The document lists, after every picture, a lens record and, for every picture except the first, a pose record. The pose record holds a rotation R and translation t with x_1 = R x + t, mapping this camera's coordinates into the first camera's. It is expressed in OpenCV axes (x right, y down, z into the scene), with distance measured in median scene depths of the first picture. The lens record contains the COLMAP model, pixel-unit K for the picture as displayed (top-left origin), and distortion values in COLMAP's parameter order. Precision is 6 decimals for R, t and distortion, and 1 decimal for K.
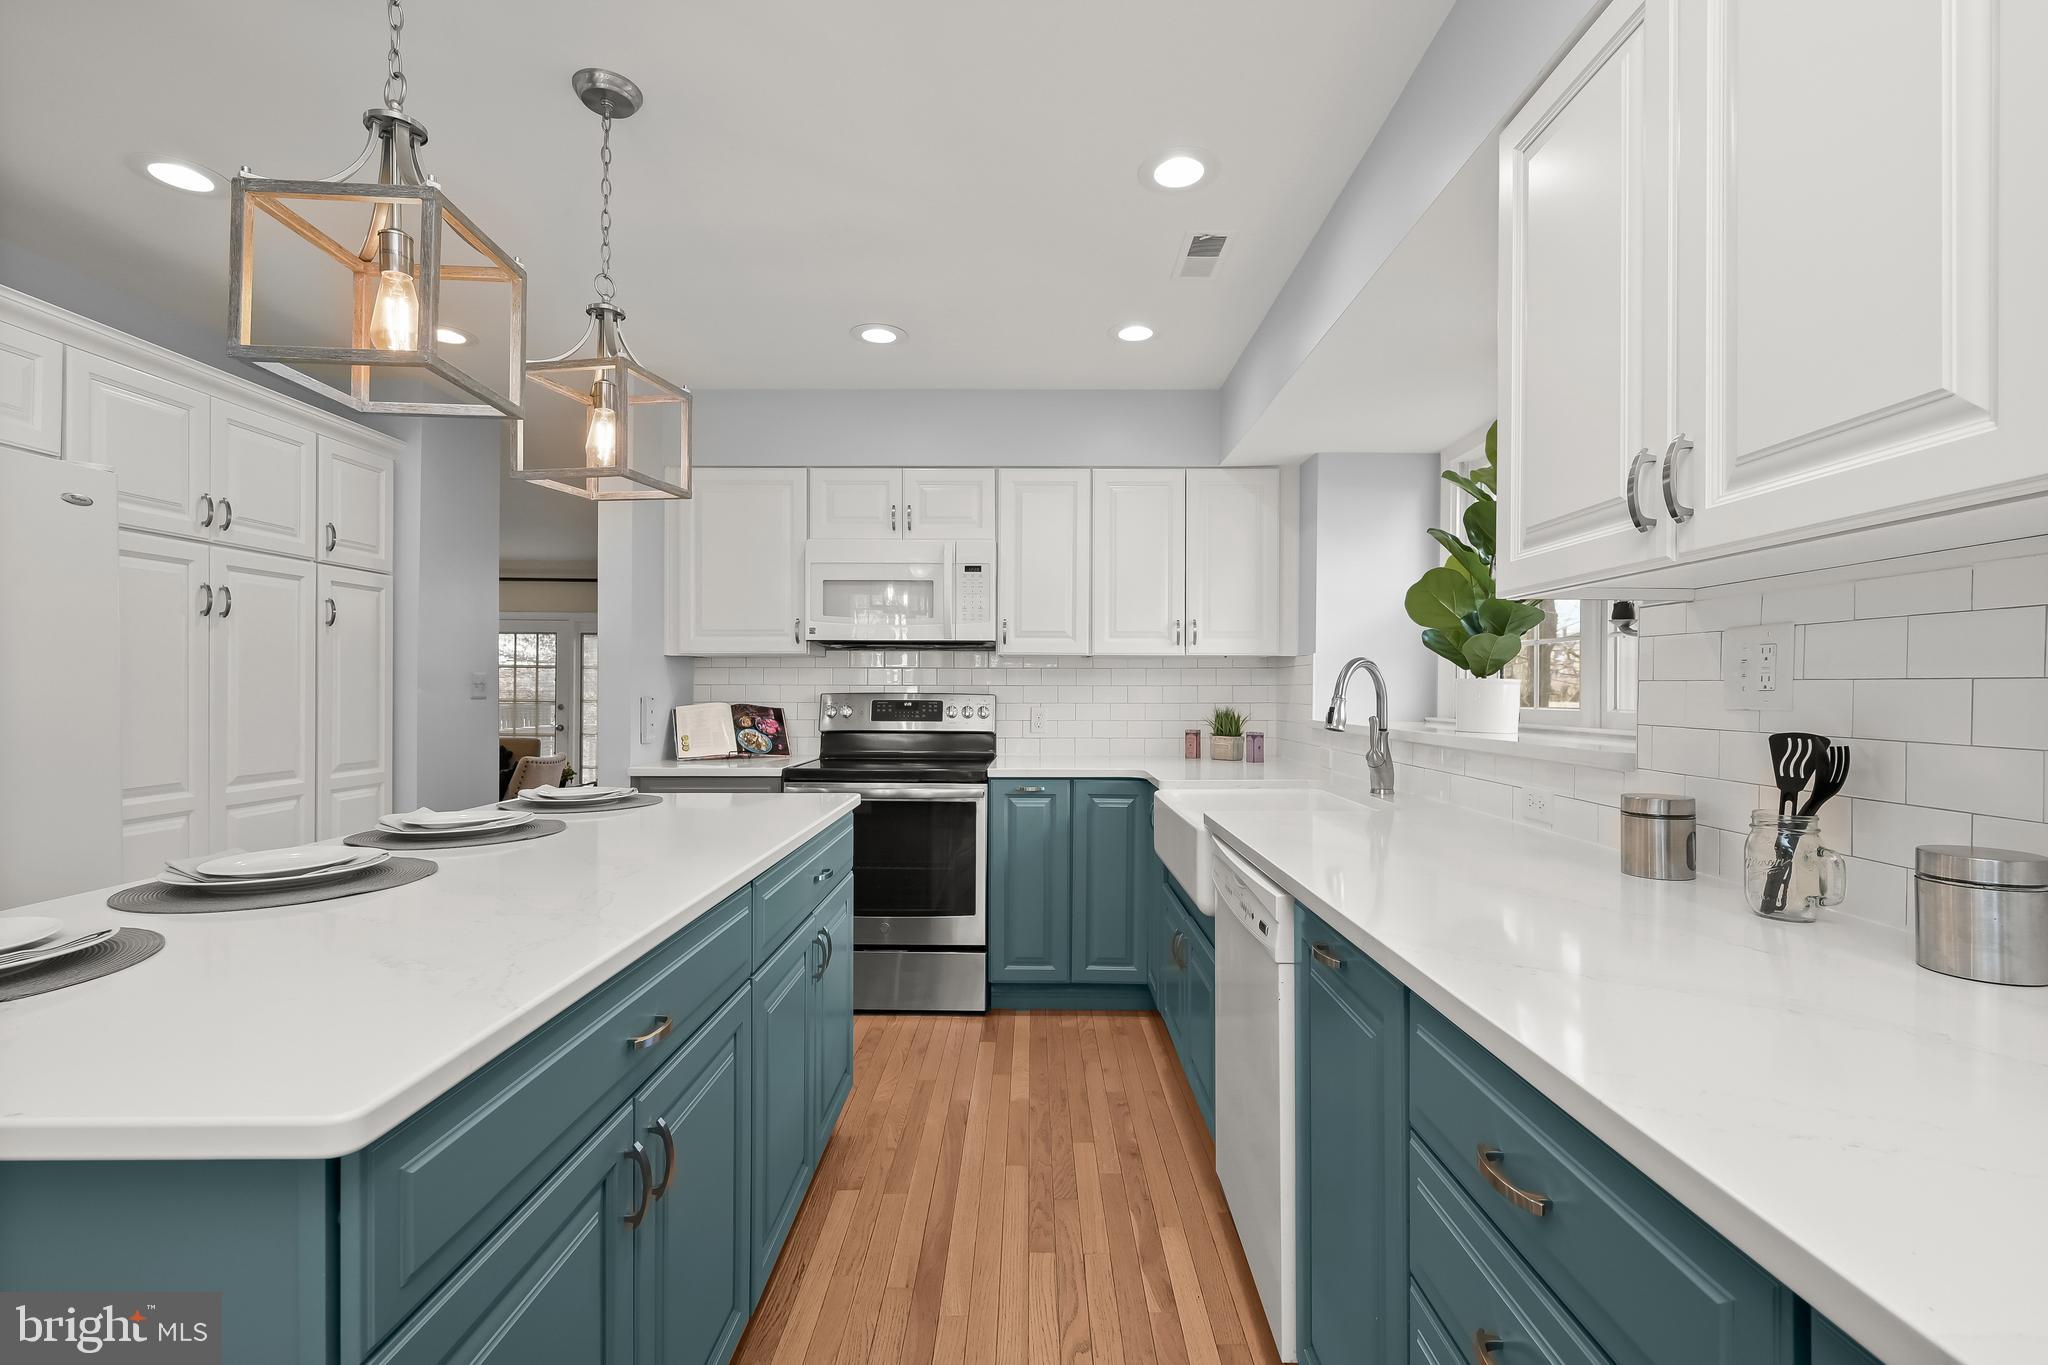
lens RADIAL K [[922.9, 0, 1034.8], [0, 922.9, 688.1], [0, 0, 1]] dist [-0.000267, -0.000021]
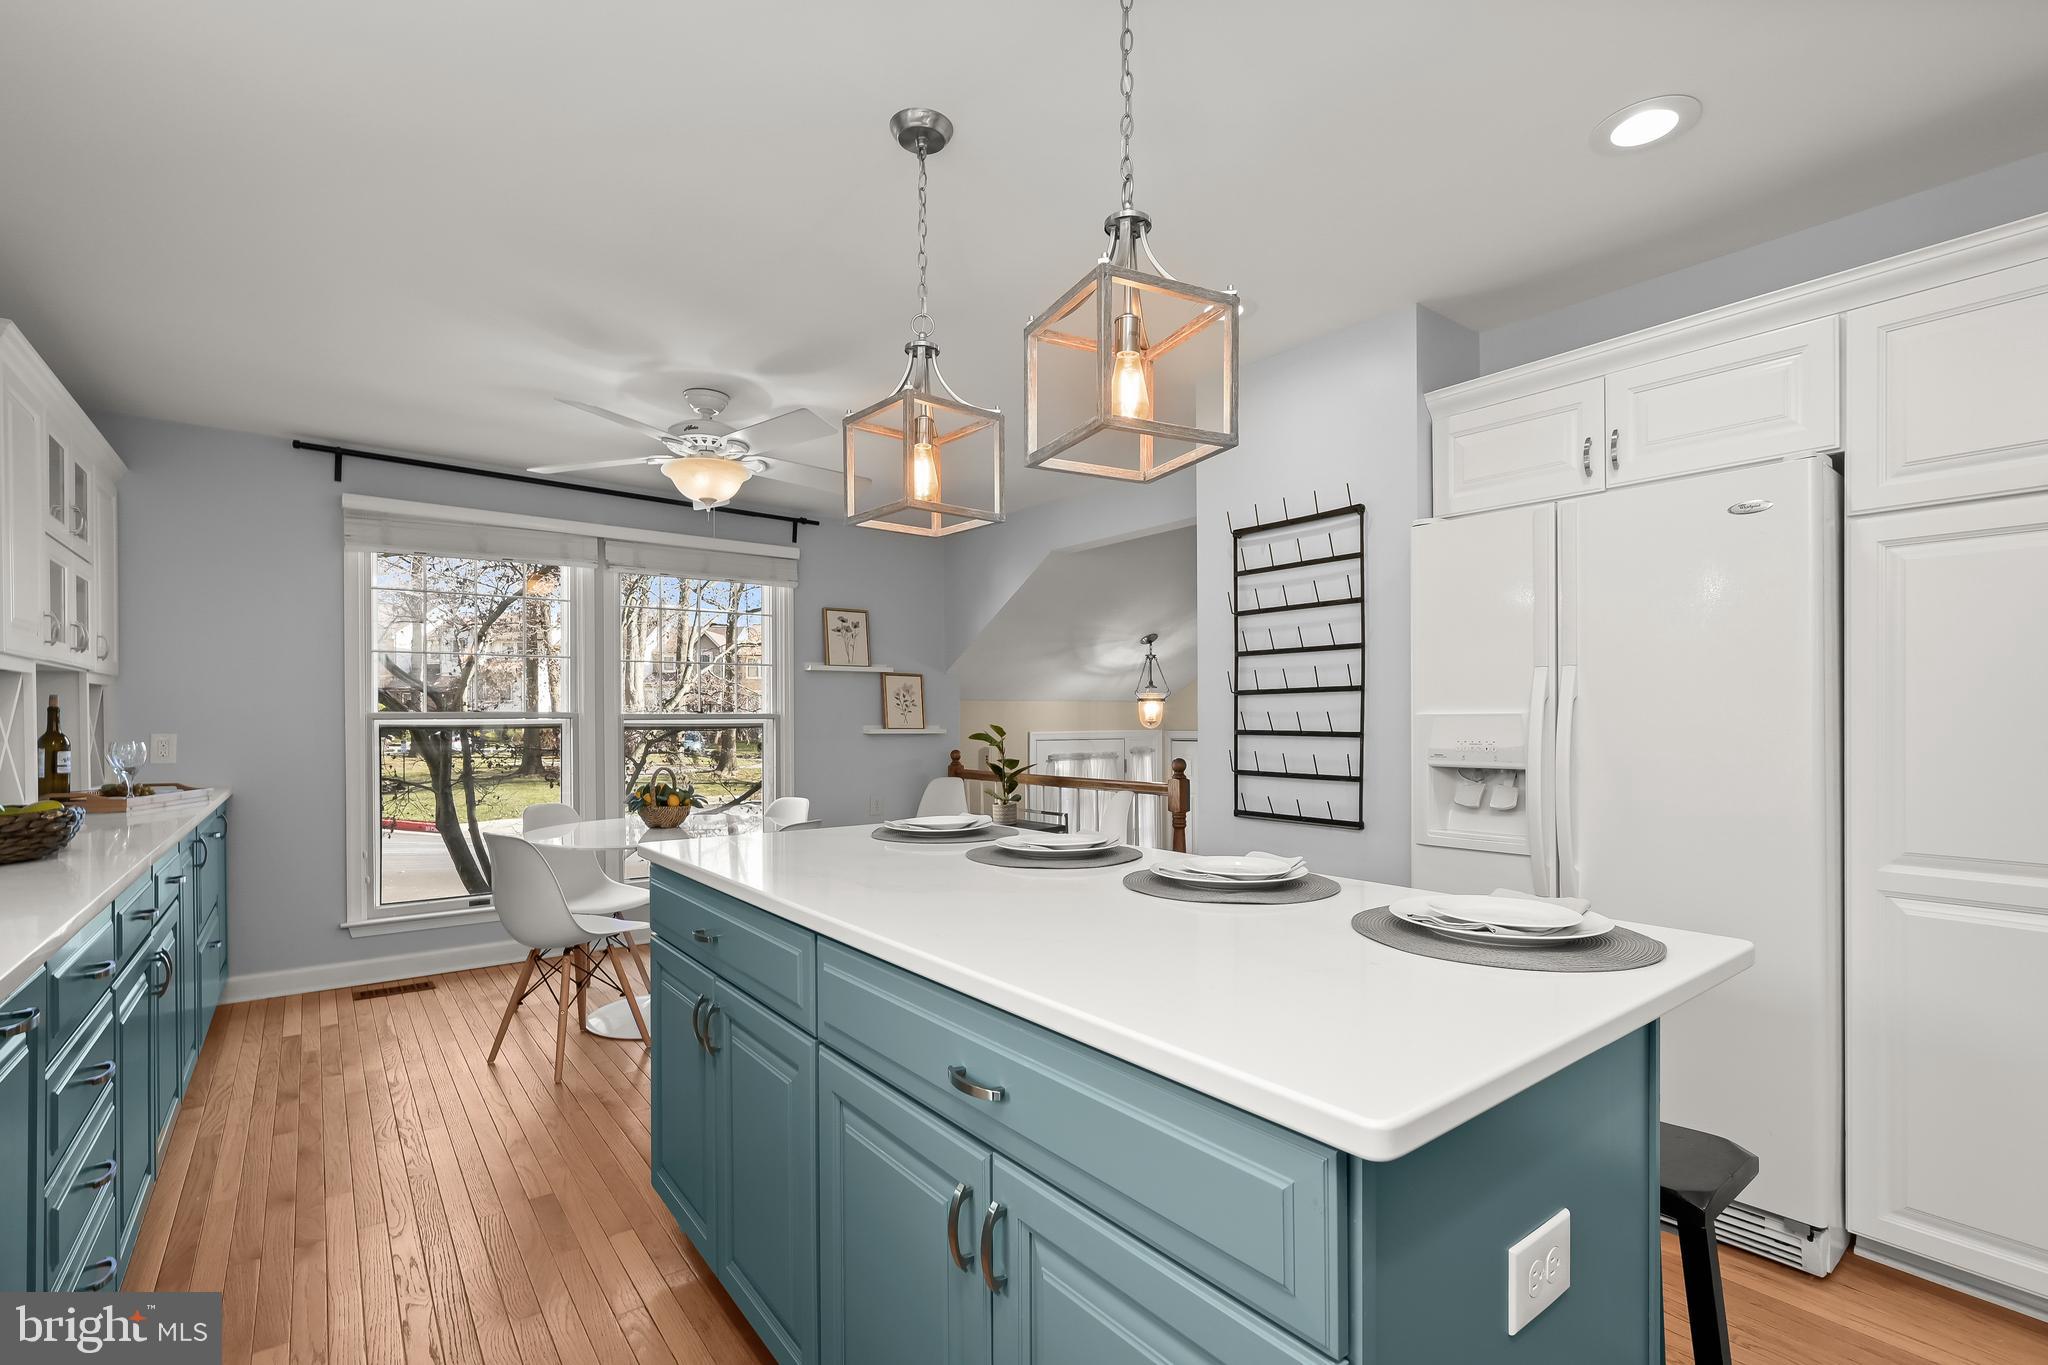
lens RADIAL K [[927.3, 0, 1033.5], [0, 927.3, 719.2], [0, 0, 1]] dist [-0.002164, -0.000657]
pose [[-0.791959, 0.001329, -0.610573, 0.037934], [-0.001339, 0.999991, 0.003913, -0.002097], [0.610573, 0.003916, -0.791950, 0.850612]]
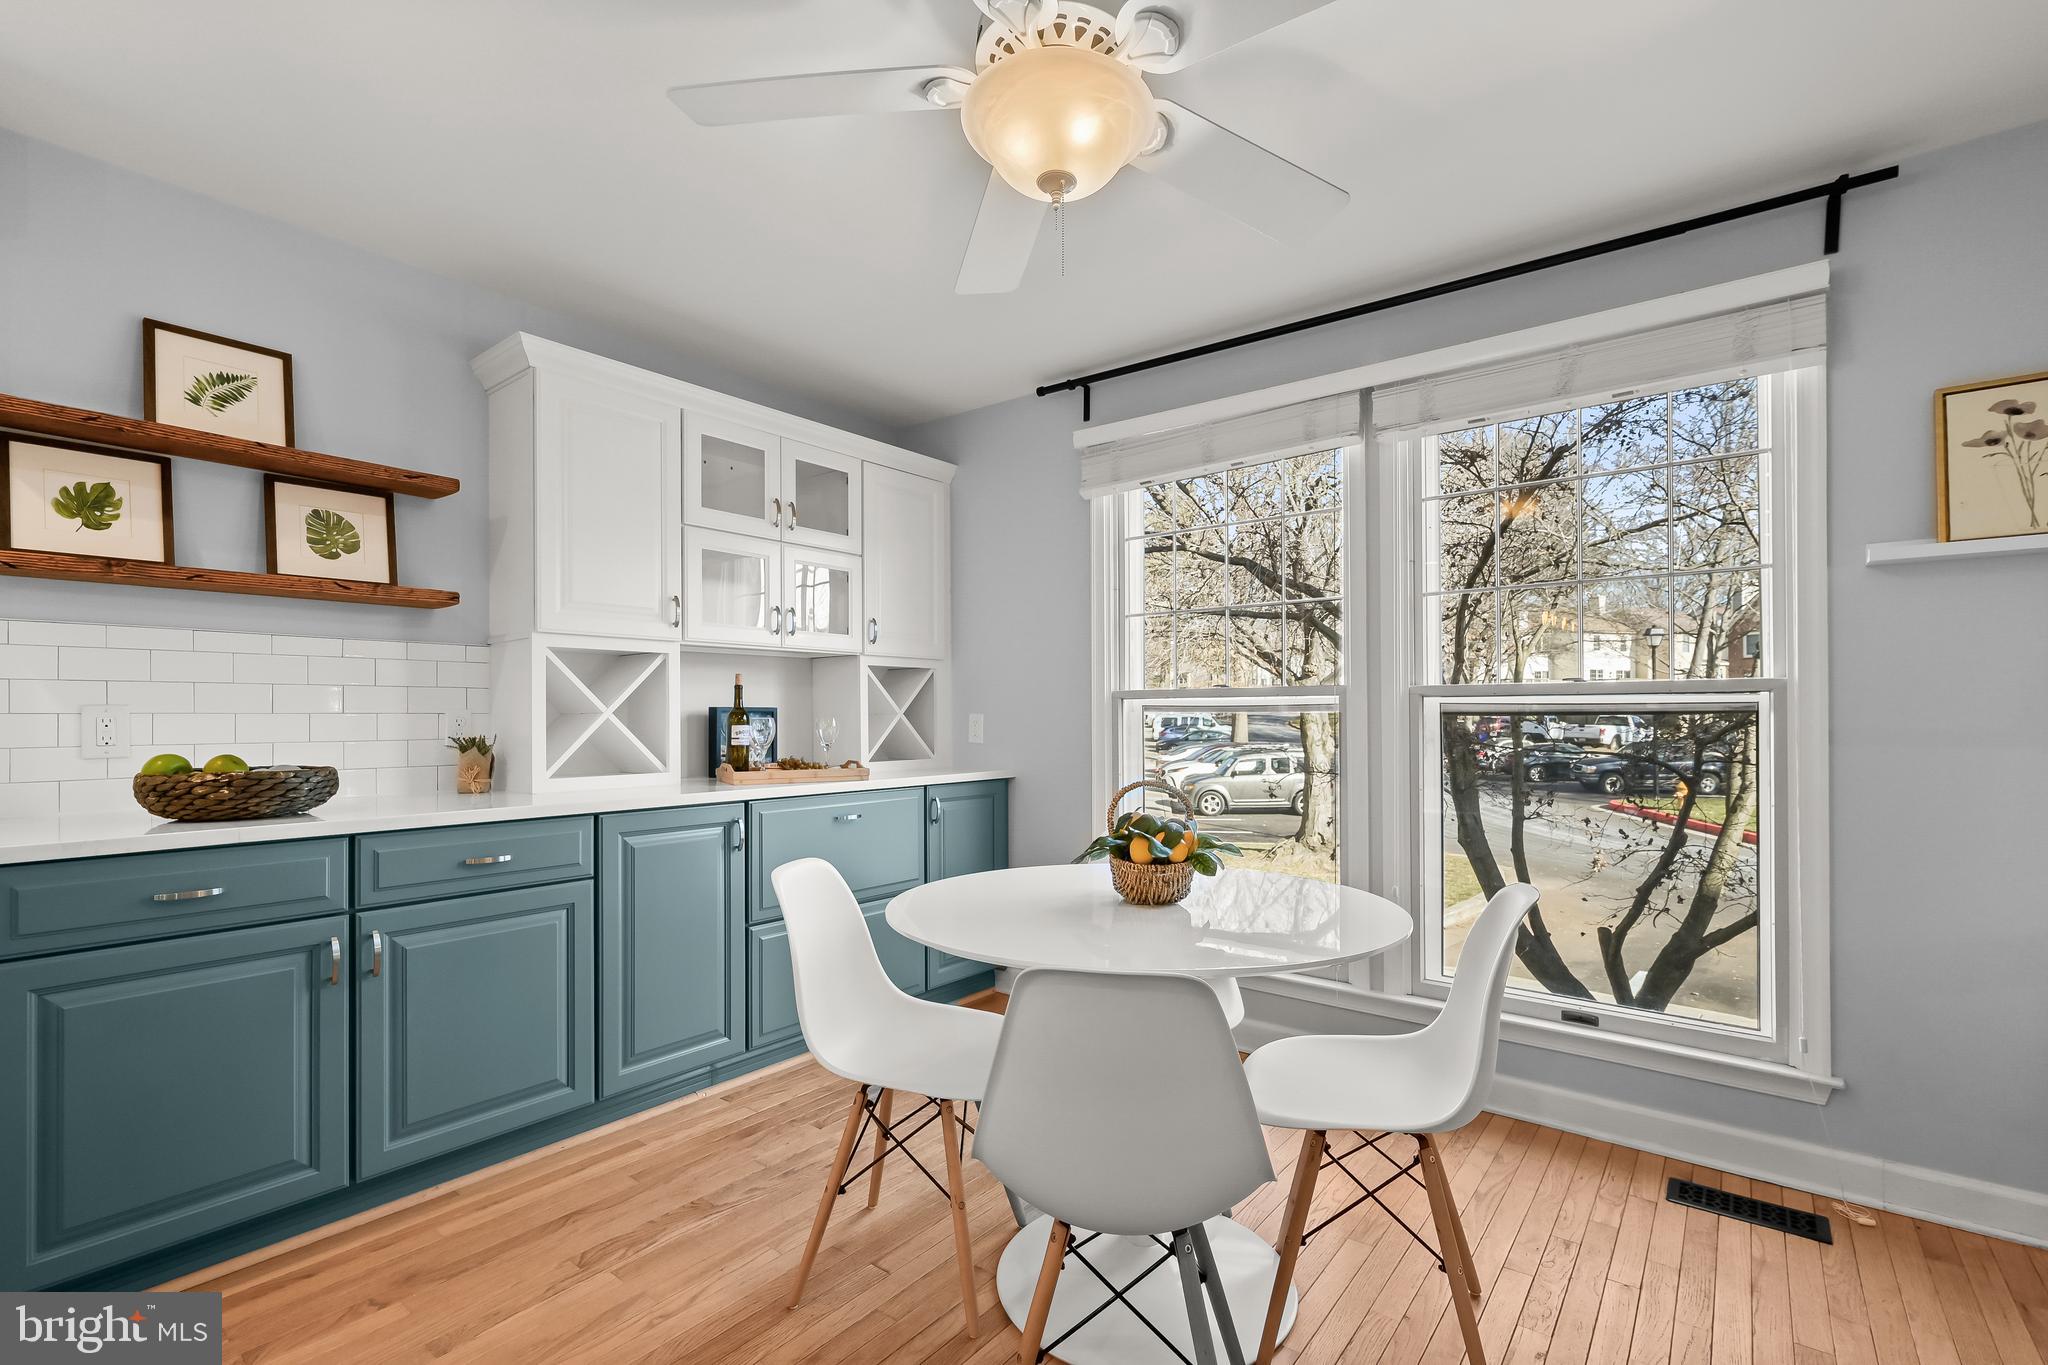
lens RADIAL K [[920.6, 0, 1028.5], [0, 920.6, 713.2], [0, 0, 1]] dist [-0.000152, -0.000142]
pose [[-0.782938, 0.000552, 0.622100, -0.568166], [0.000355, 1.000000, -0.000440, 0.020030], [-0.622100, -0.000124, -0.782938, 0.183602]]
